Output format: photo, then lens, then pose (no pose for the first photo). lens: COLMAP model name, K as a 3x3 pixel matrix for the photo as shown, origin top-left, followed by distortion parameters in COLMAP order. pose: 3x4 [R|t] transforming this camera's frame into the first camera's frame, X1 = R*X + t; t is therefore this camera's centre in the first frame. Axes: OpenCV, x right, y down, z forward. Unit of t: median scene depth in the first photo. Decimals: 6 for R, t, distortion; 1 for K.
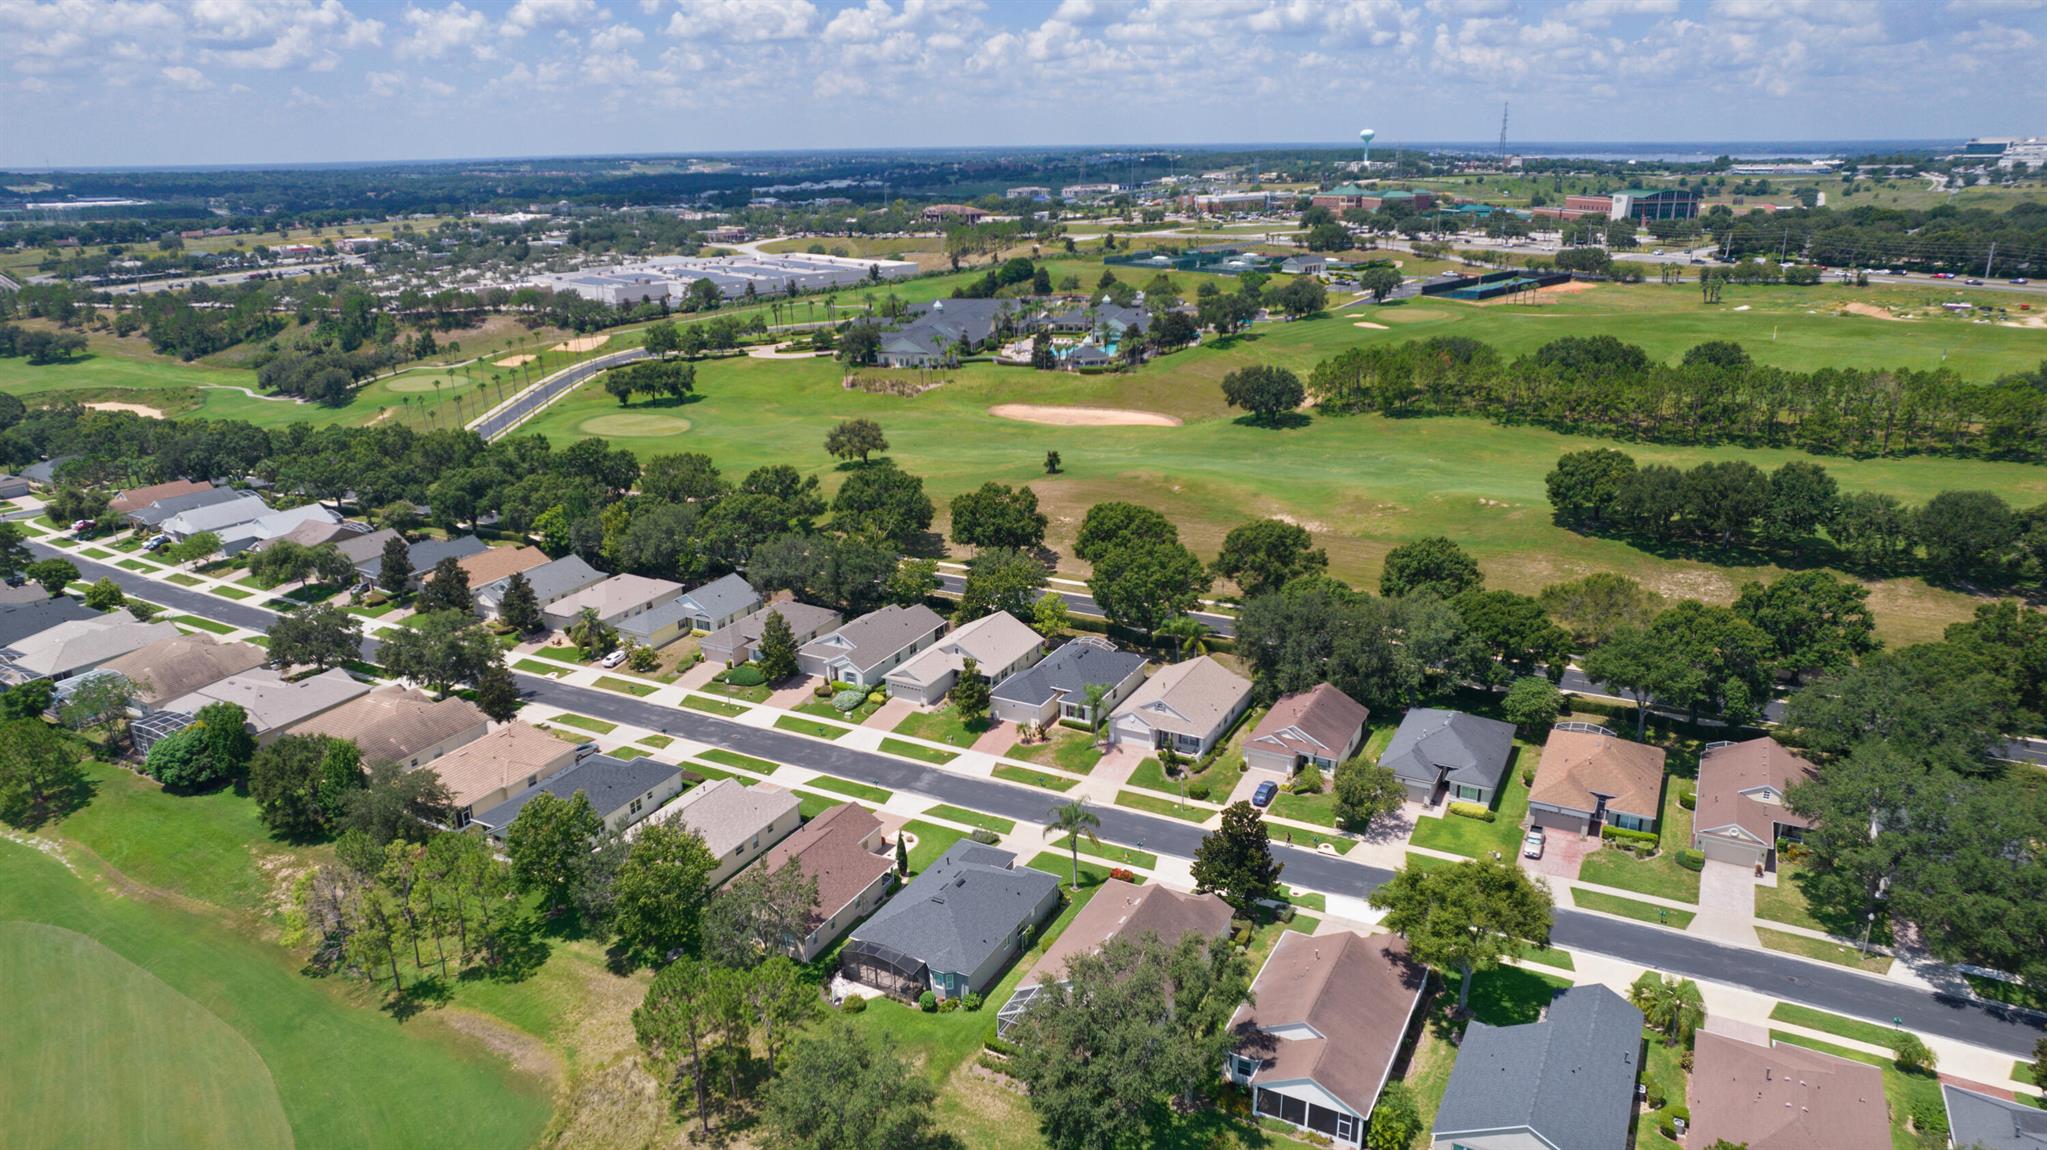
lens RADIAL K [[1313.6, 0, 1020.7], [0, 1313.6, 580.0], [0, 0, 1]] dist [-0.072348, 0.061797]
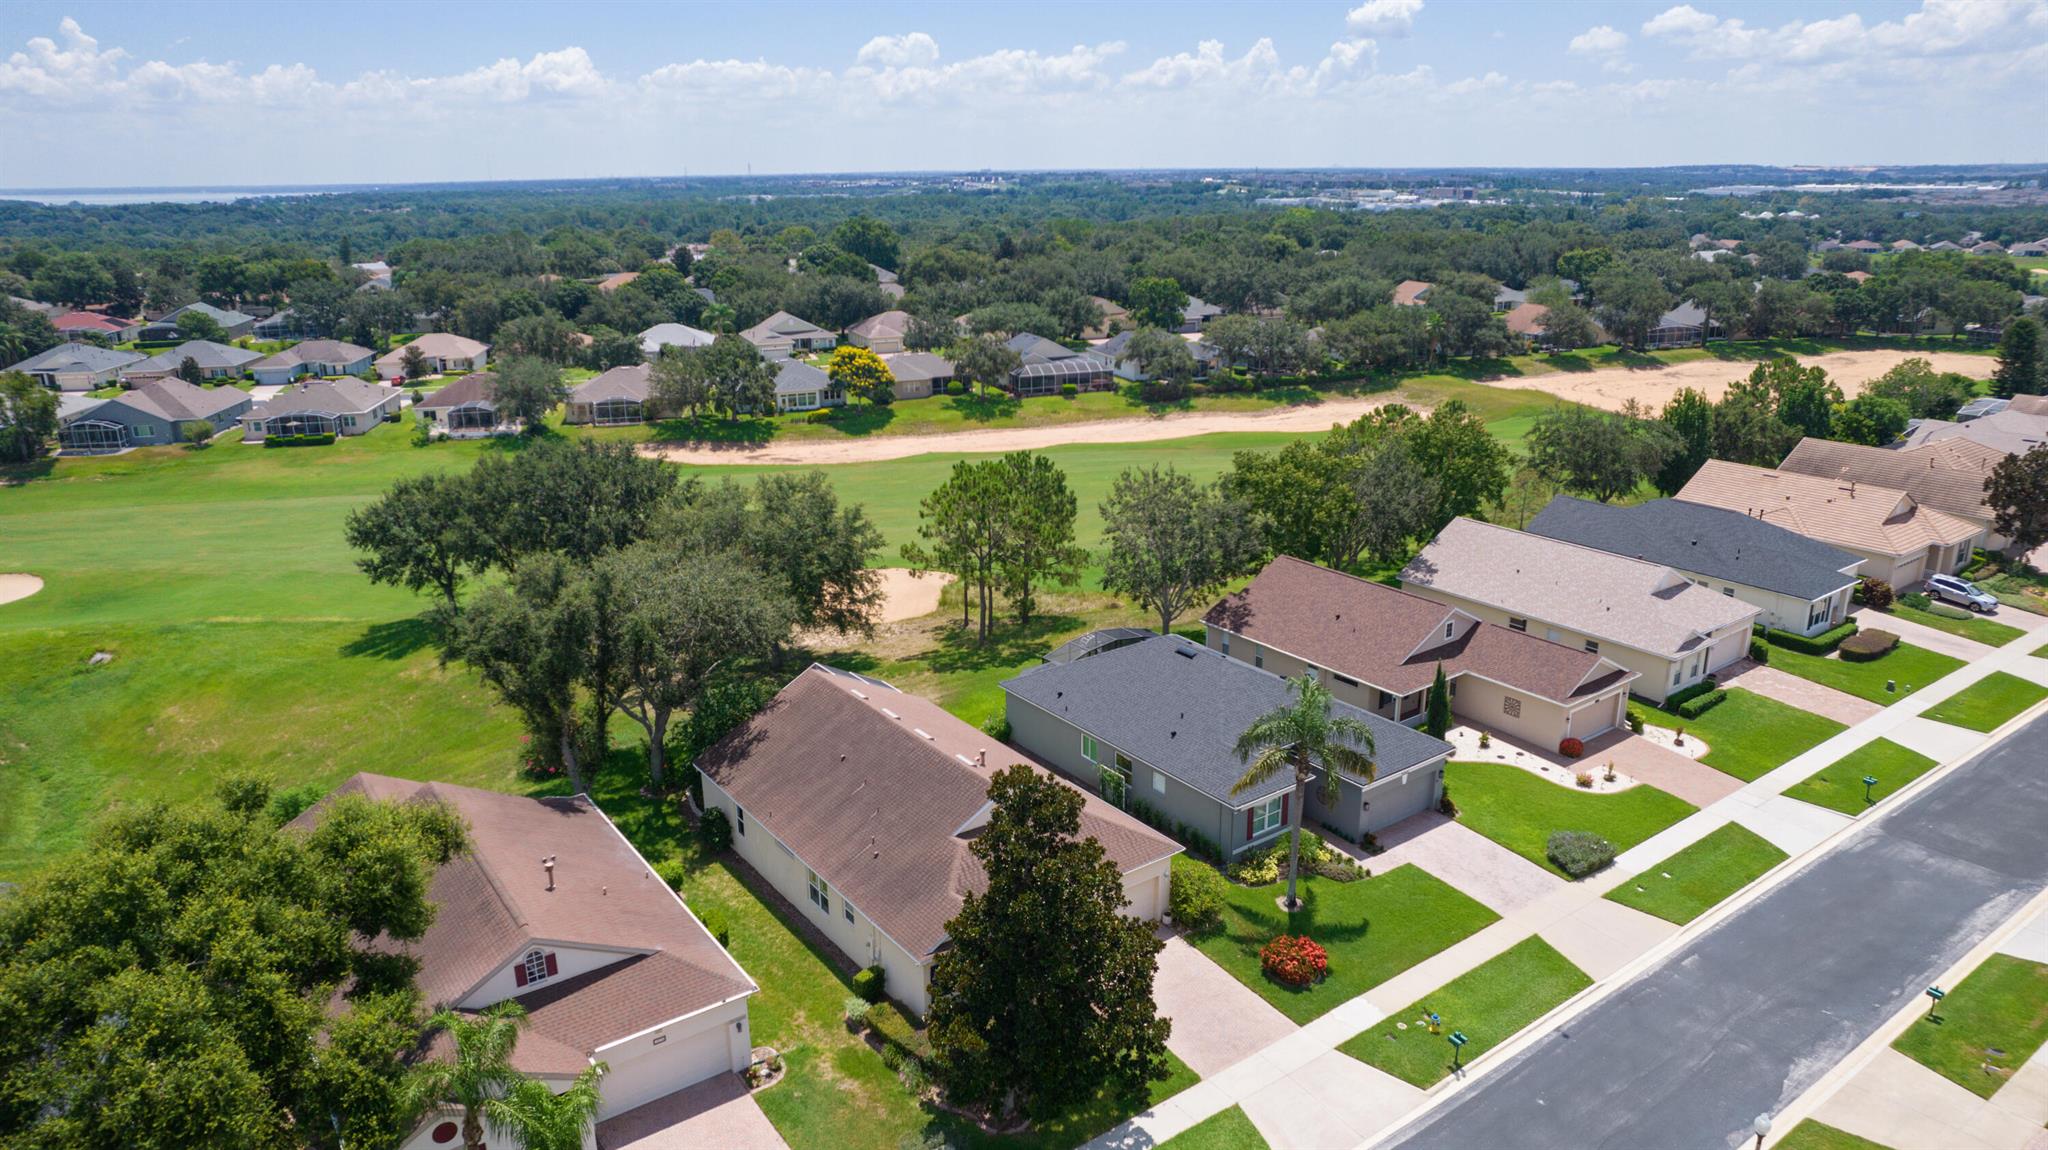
lens RADIAL K [[1314.2, 0, 1026.2], [0, 1314.2, 562.9], [0, 0, 1]] dist [-0.072348, 0.061797]
pose [[-0.444073, 0.271137, -0.853981, 0.317566], [-0.275944, 0.865401, 0.418254, -0.003552], [0.852440, 0.421386, -0.309483, 0.802735]]
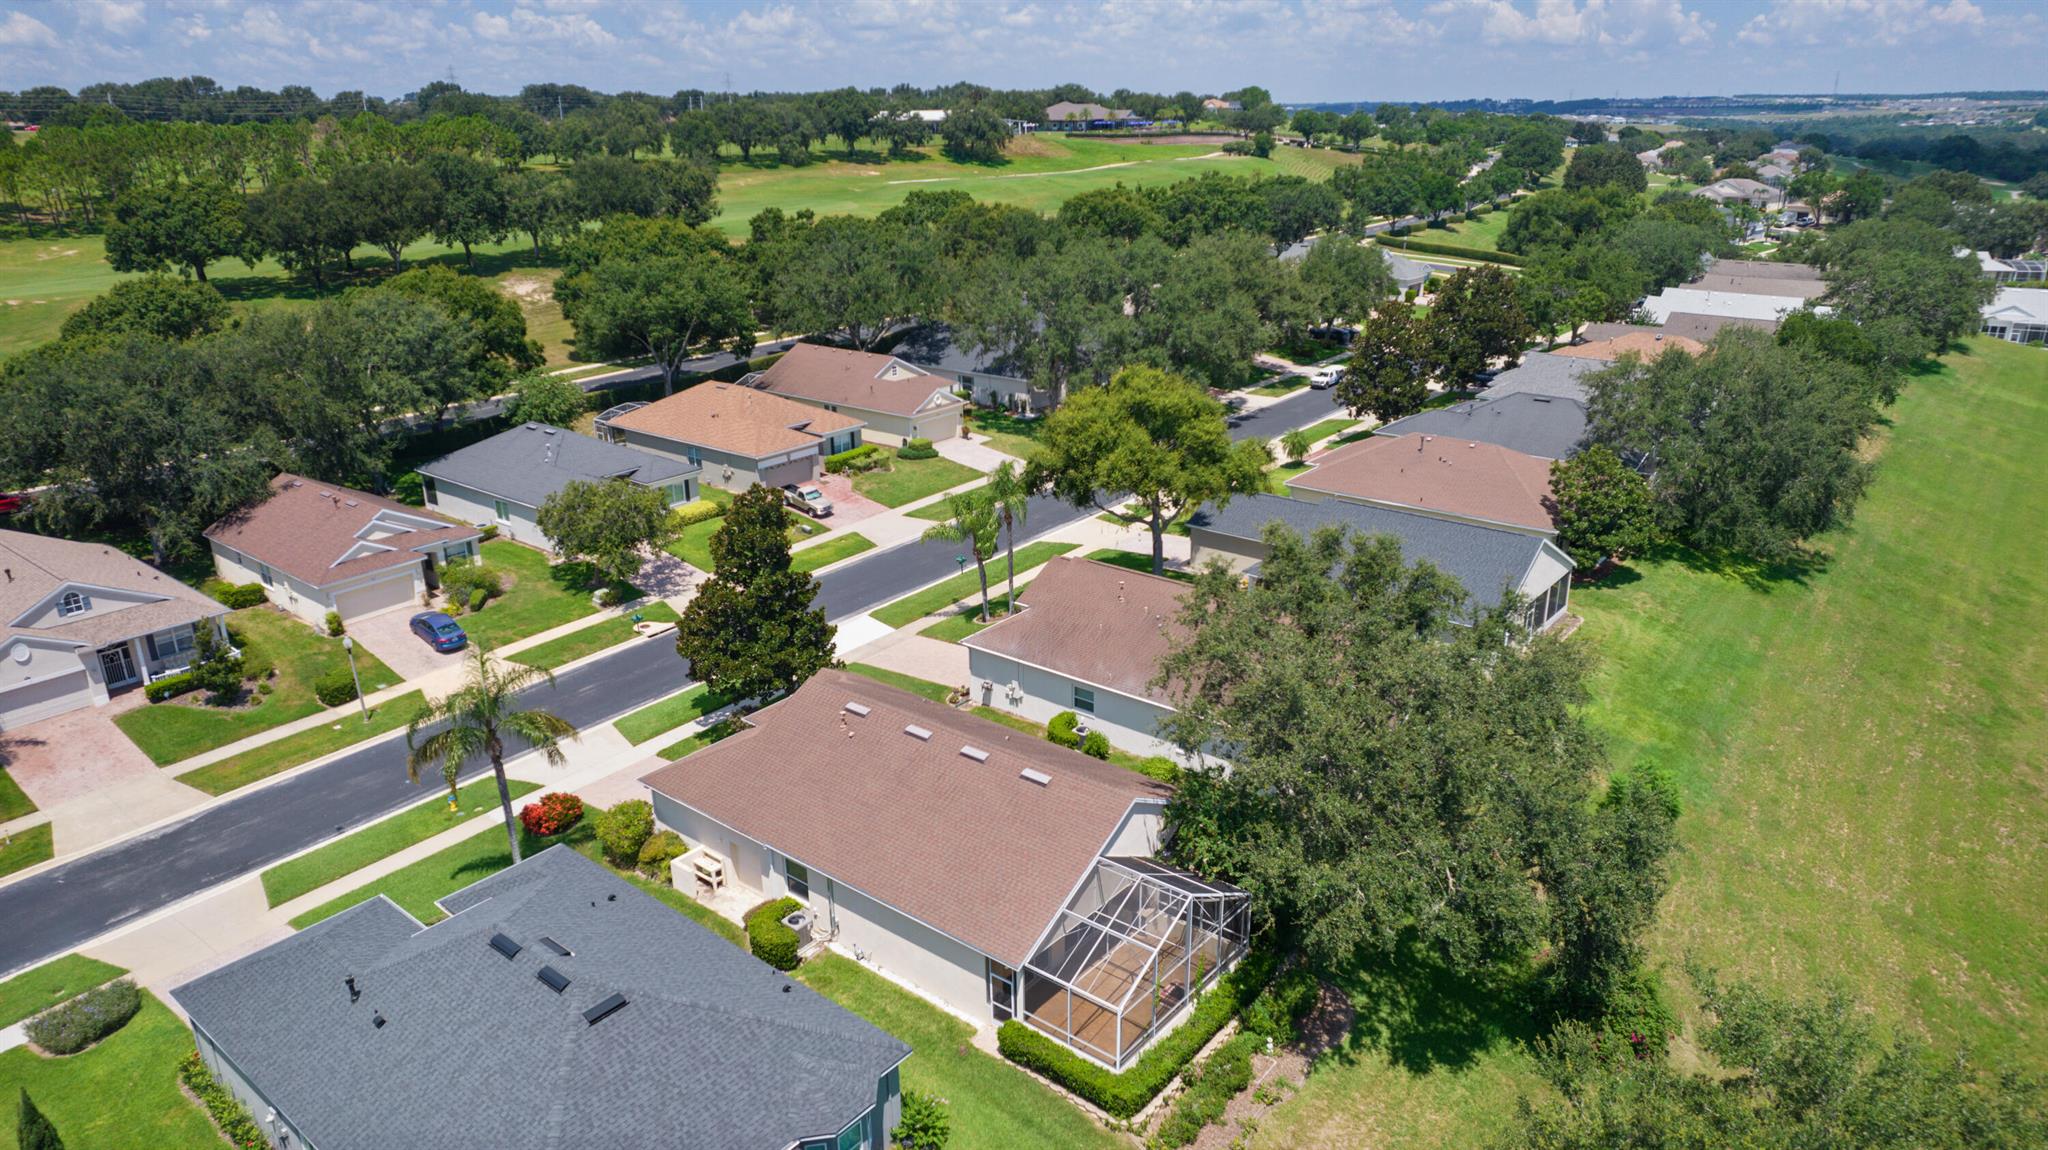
lens RADIAL K [[1314.2, 0, 1018.2], [0, 1314.2, 565.2], [0, 0, 1]] dist [-0.072348, 0.061797]
pose [[0.188778, -0.315268, 0.930037, -0.205728], [0.324474, 0.913899, 0.243936, 0.080352], [-0.926865, 0.255722, 0.274821, 0.579661]]
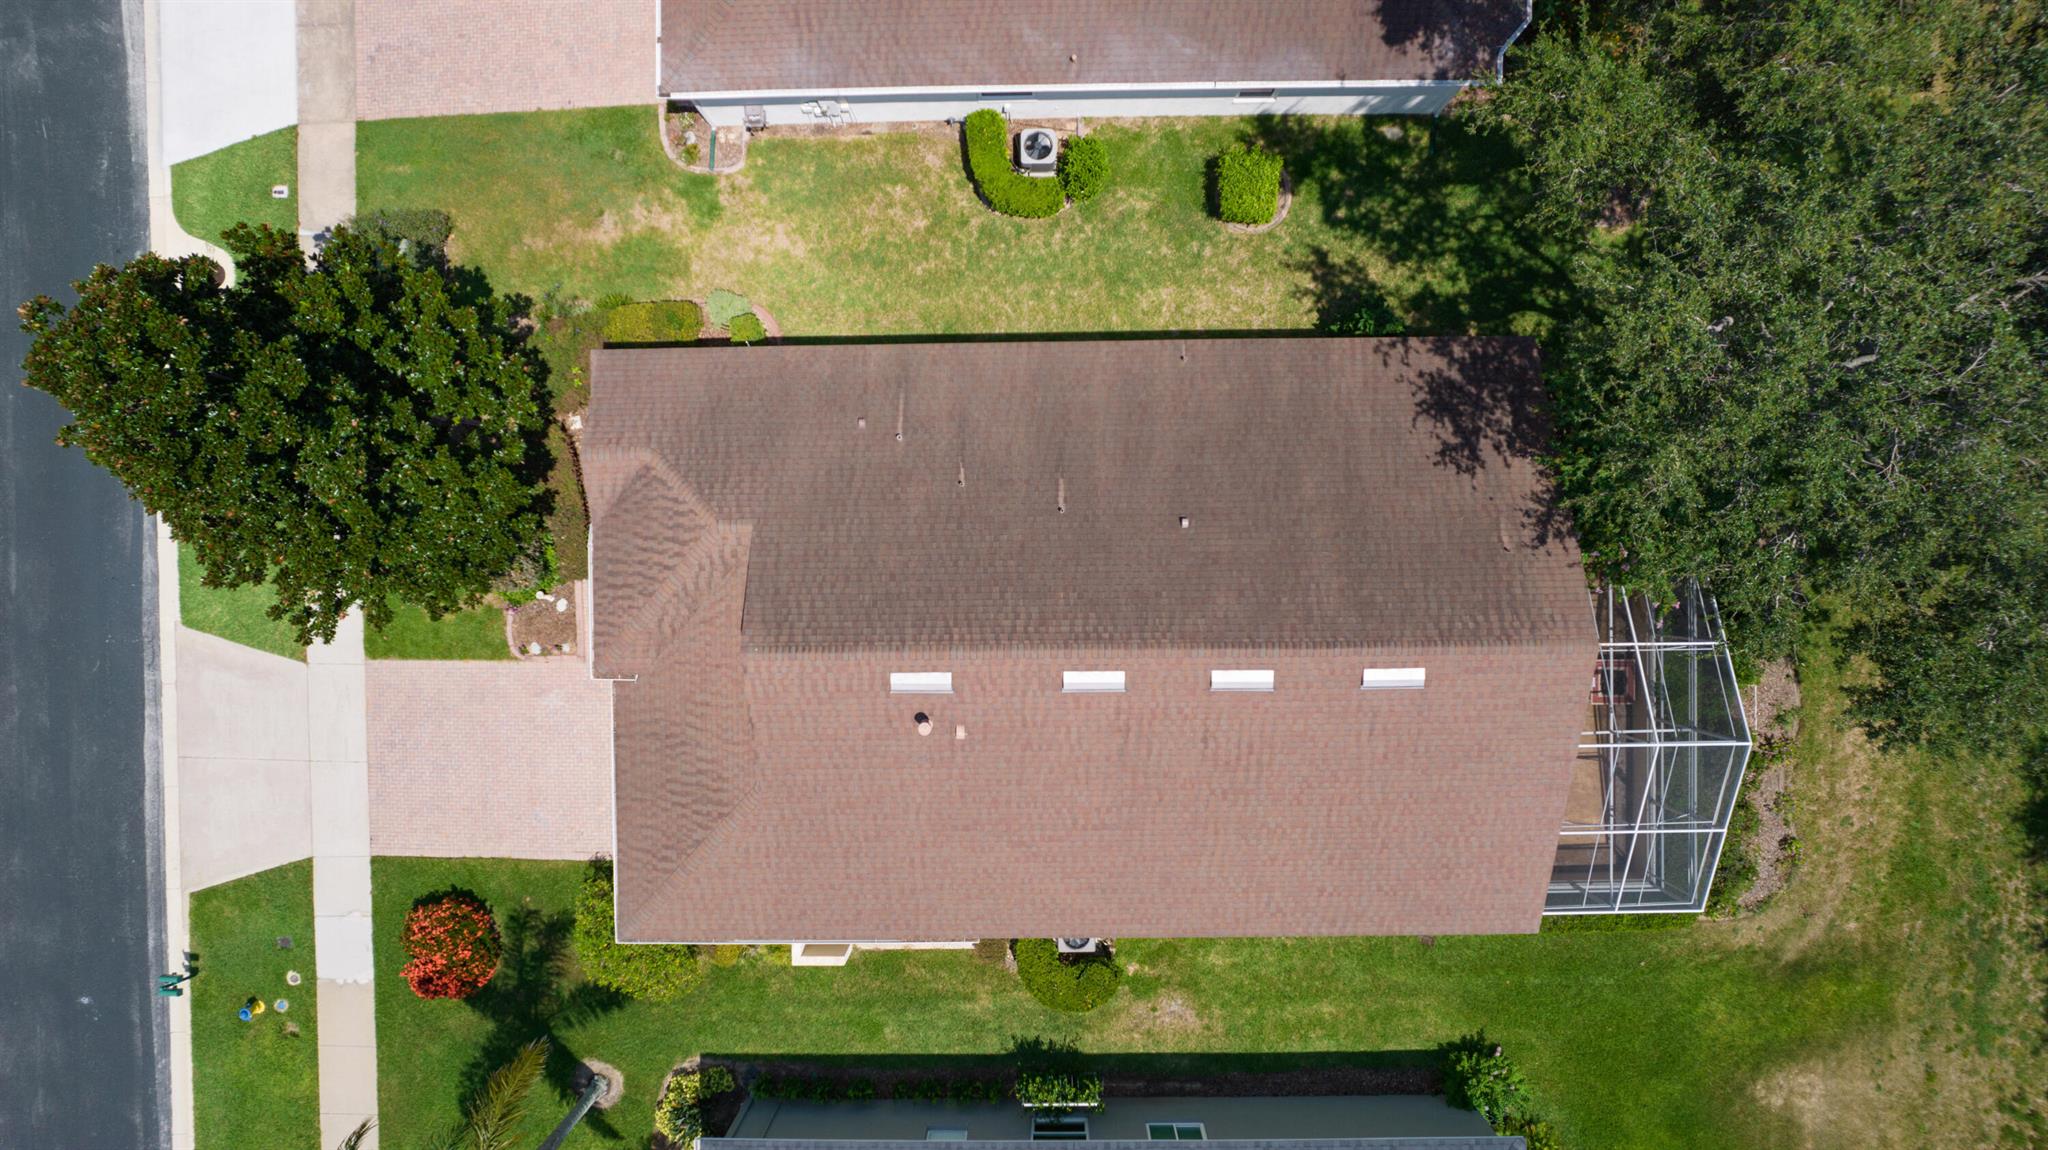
lens RADIAL K [[1314.2, 0, 1022.4], [0, 1314.2, 556.9], [0, 0, 1]] dist [-0.072348, 0.061797]
pose [[-0.470946, -0.881947, 0.019470, 0.070072], [0.316162, -0.148139, 0.937068, 0.043196], [-0.823560, 0.447464, 0.348603, 0.645526]]
